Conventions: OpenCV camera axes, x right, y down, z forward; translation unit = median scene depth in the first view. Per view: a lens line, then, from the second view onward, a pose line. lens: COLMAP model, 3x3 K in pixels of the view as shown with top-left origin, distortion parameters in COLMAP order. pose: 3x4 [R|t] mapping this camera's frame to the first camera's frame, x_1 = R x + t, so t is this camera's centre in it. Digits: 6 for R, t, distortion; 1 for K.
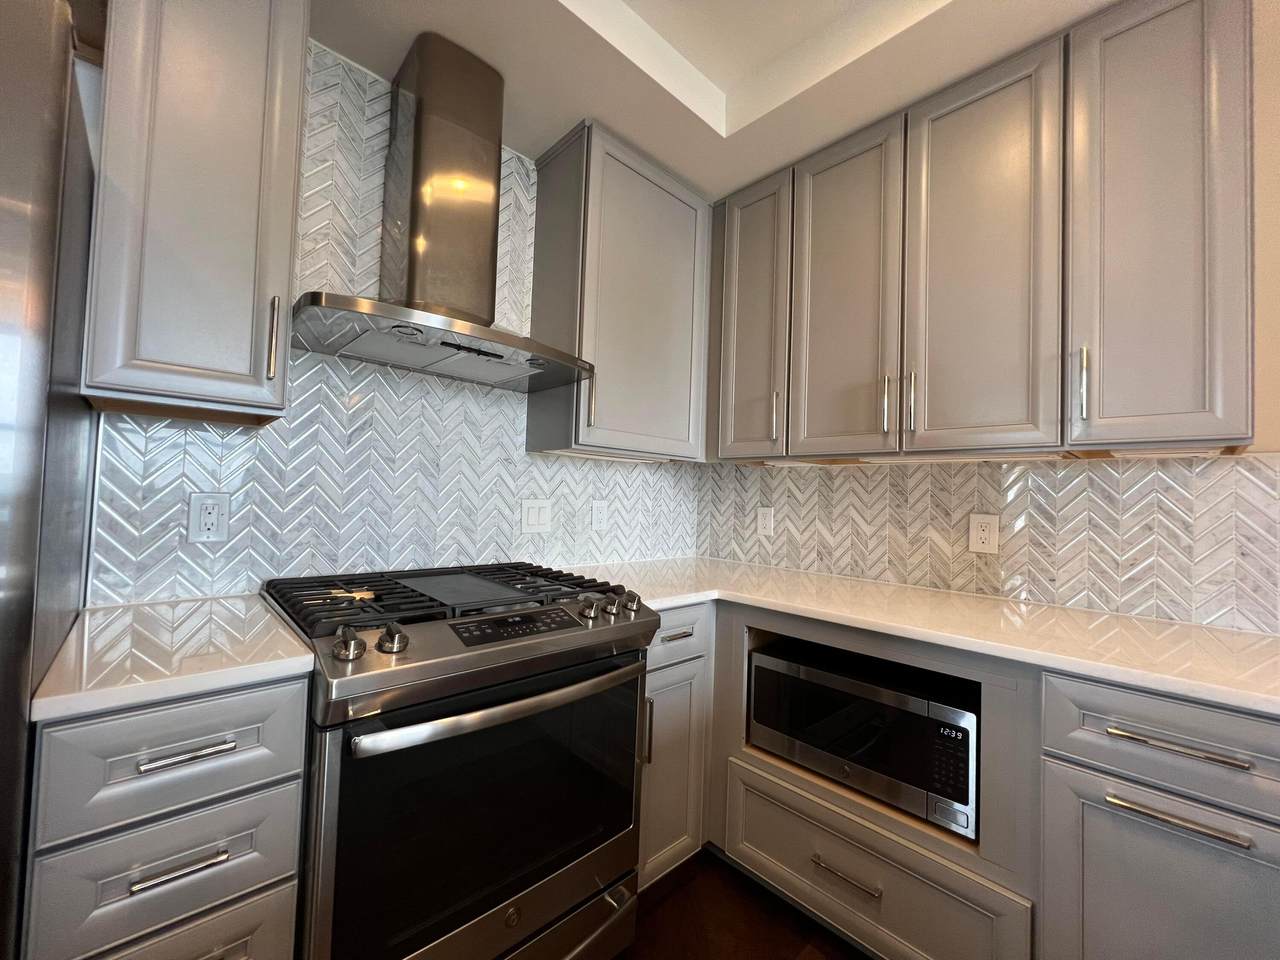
lens RADIAL K [[515.5, 0, 636.9], [0, 515.5, 477.4], [0, 0, 1]] dist [0.000551, -0.000243]
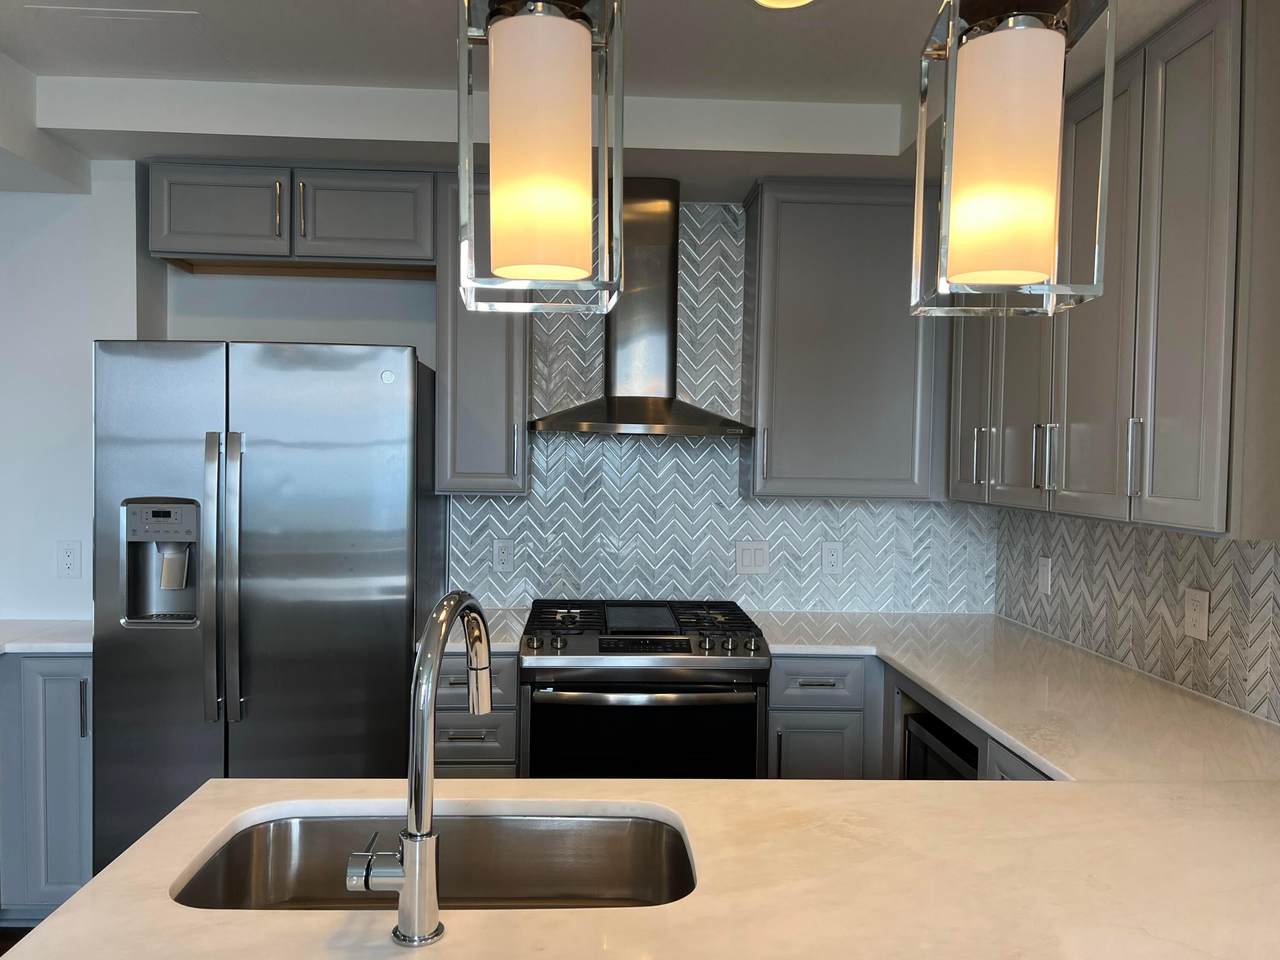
lens RADIAL K [[965.7, 0, 640.0], [0, 965.7, 481.7], [0, 0, 1]] dist [0.045815, -0.005017]
pose [[0.754613, -0.002107, -0.656167, 1.050674], [0.032320, 0.998900, 0.033962, -0.174069], [0.655374, -0.046836, 0.753851, -0.680691]]
